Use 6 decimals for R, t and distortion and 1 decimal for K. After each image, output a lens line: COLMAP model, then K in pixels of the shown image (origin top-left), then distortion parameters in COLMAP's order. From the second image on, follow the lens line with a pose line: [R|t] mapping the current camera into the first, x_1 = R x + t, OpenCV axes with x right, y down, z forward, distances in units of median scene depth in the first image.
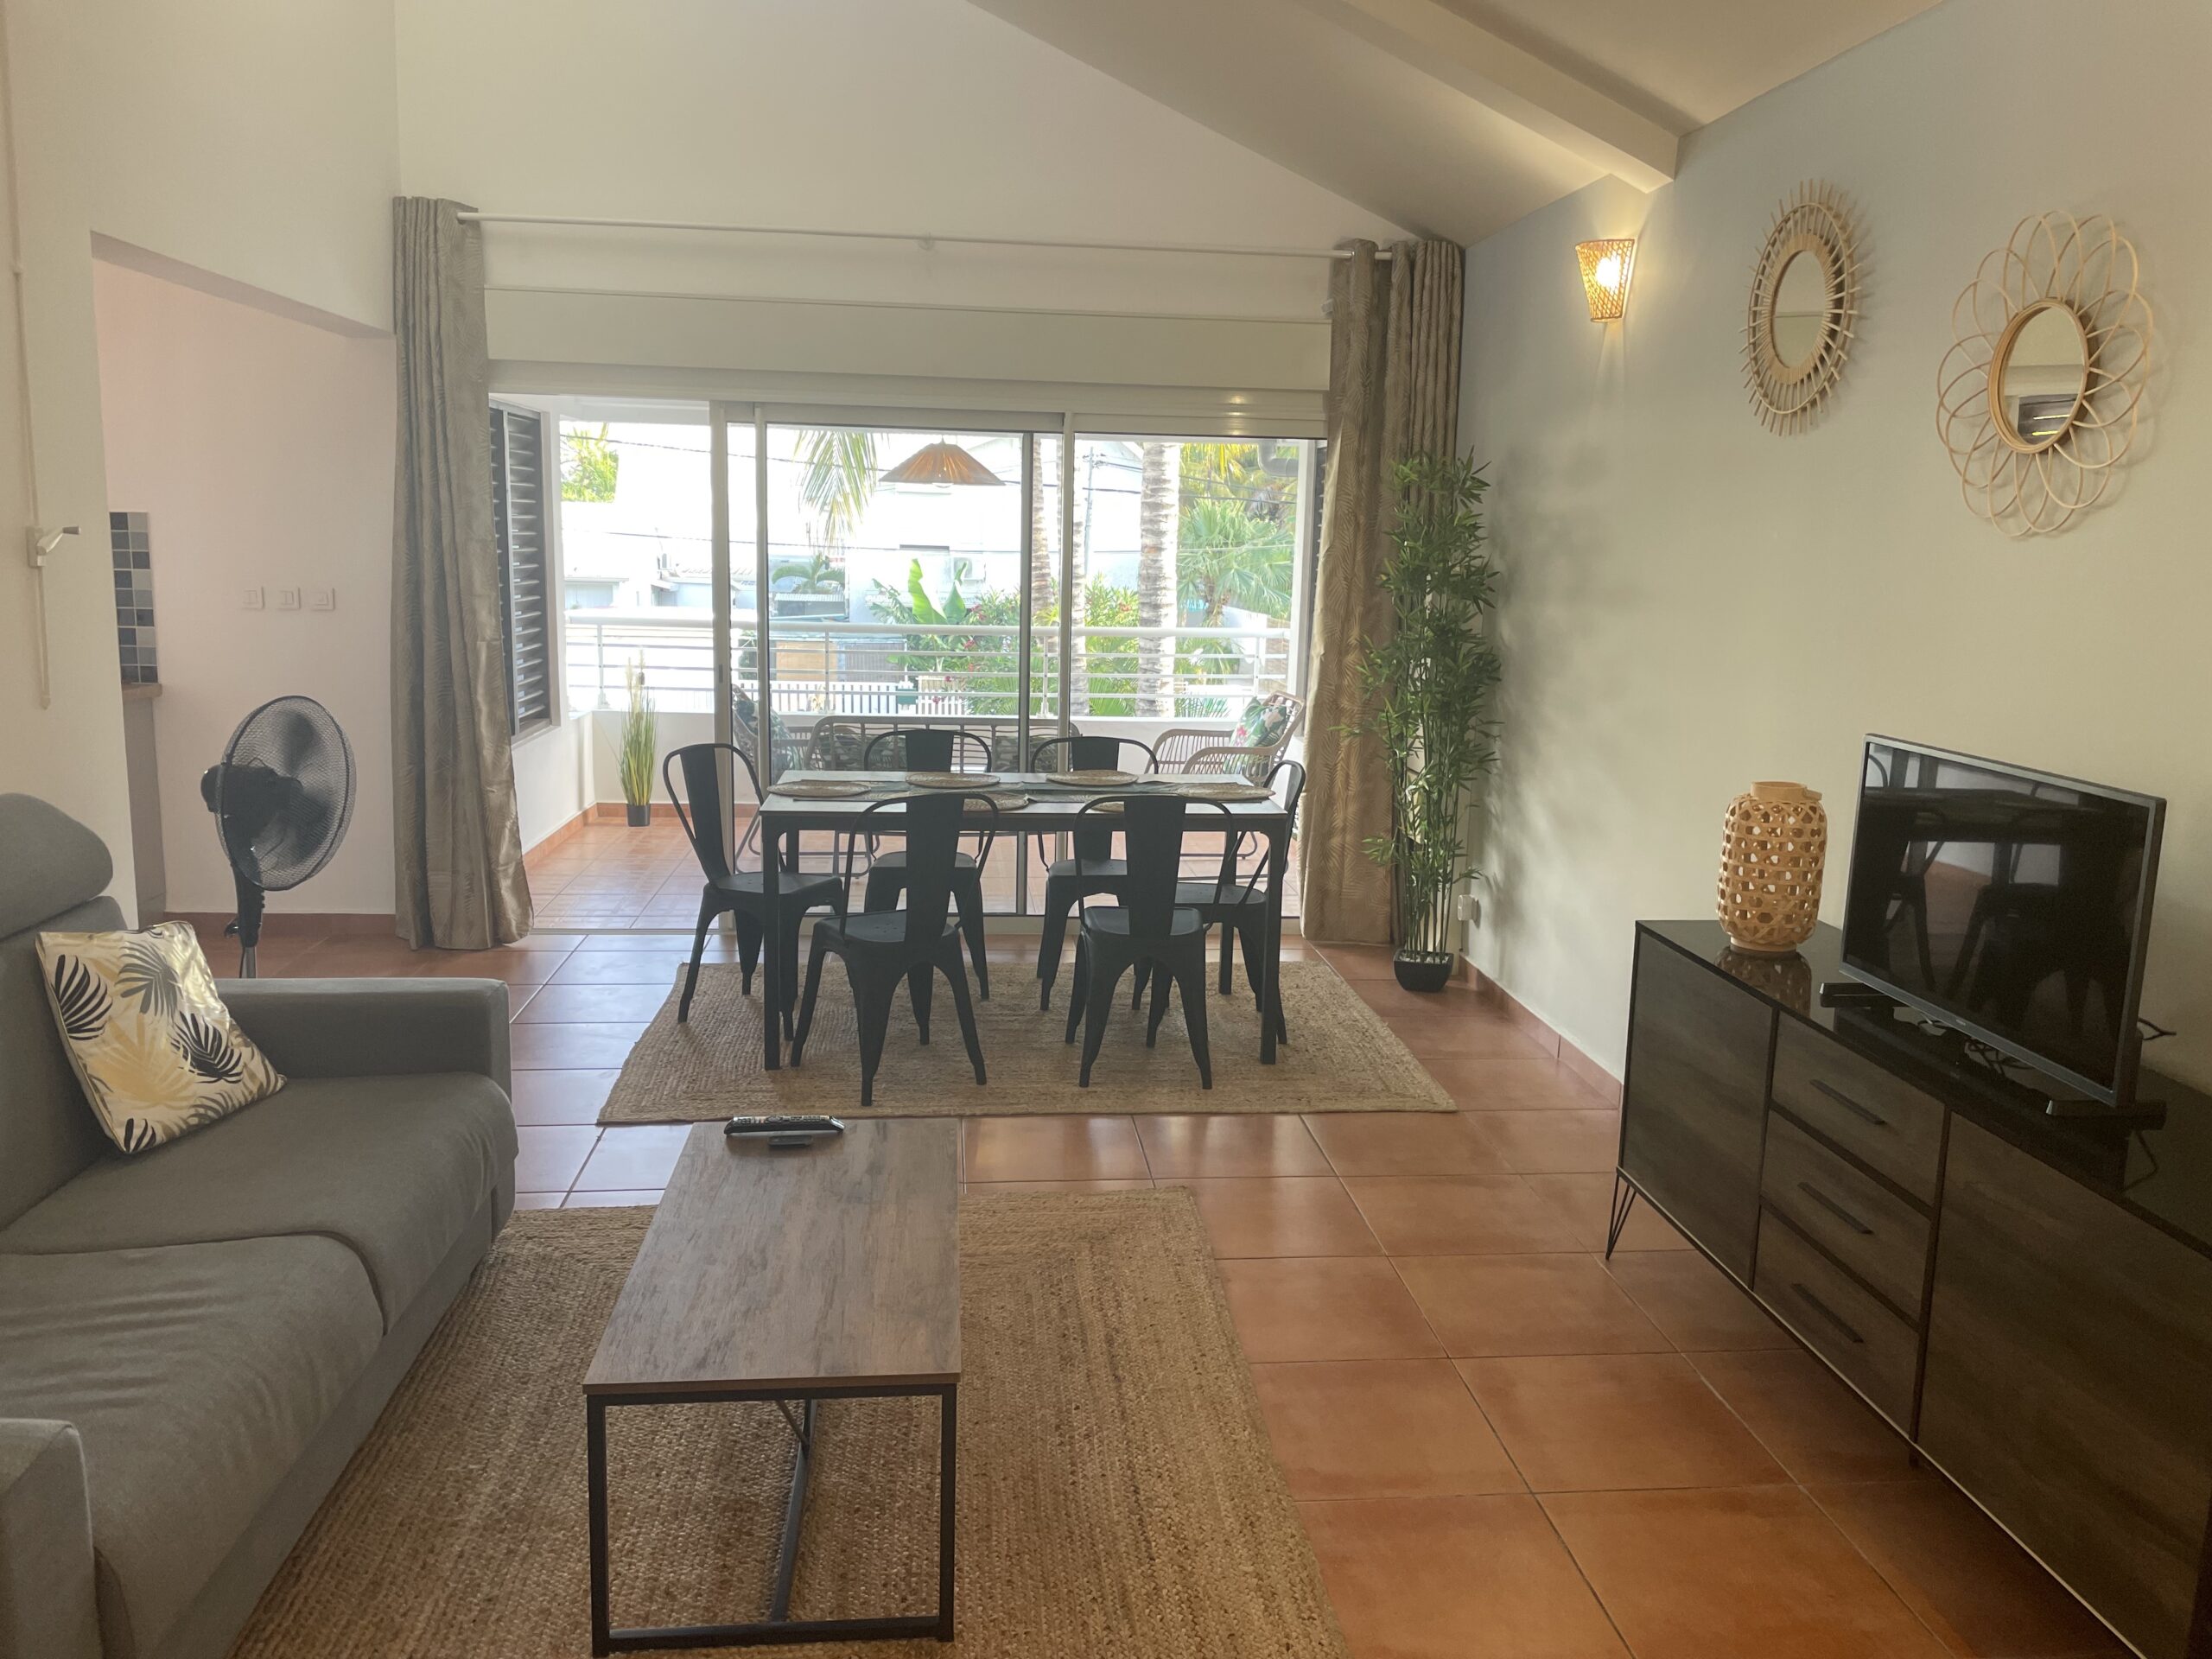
lens RADIAL K [[1696.0, 0, 1106.2], [0, 1696.0, 838.1], [0, 0, 1]] dist [0.034647, -0.010189]
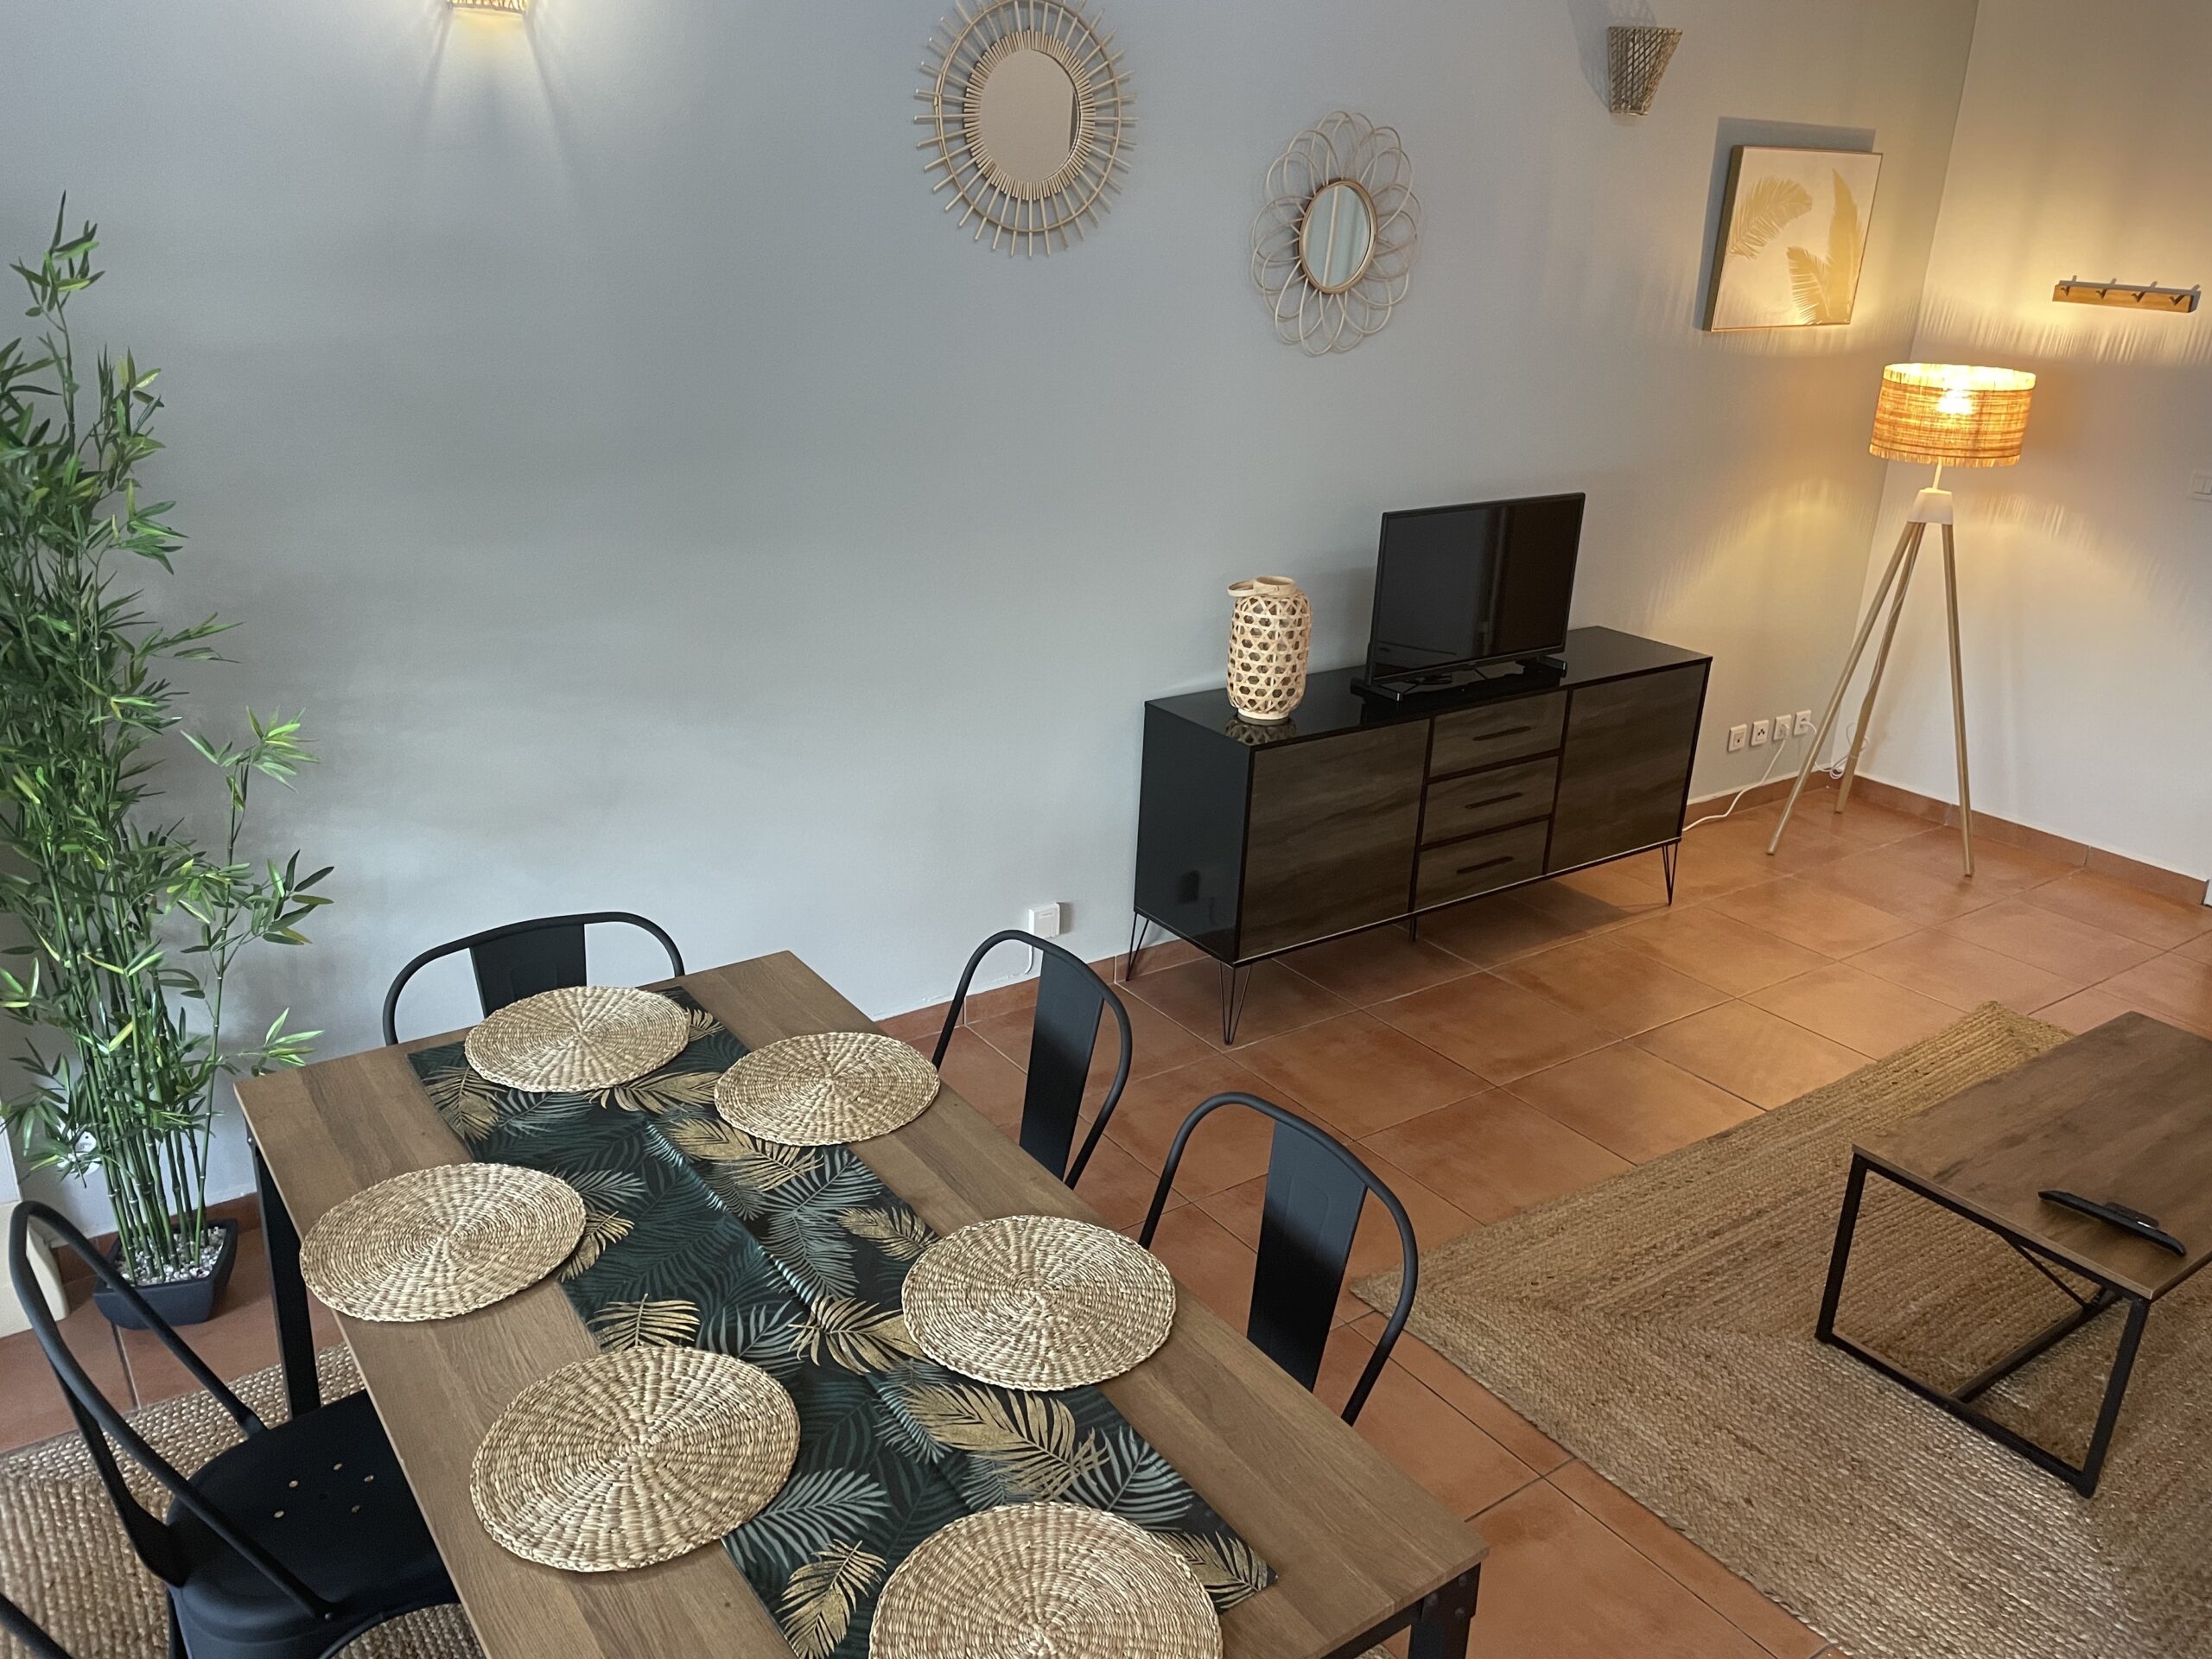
lens RADIAL K [[1696.0, 0, 1098.8], [0, 1696.0, 808.5], [0, 0, 1]] dist [0.034647, -0.010189]
pose [[-0.500644, -0.333308, 0.798913, -0.647978], [0.102875, 0.893453, 0.437217, -0.500726], [-0.859519, 0.301078, -0.413012, 1.950868]]
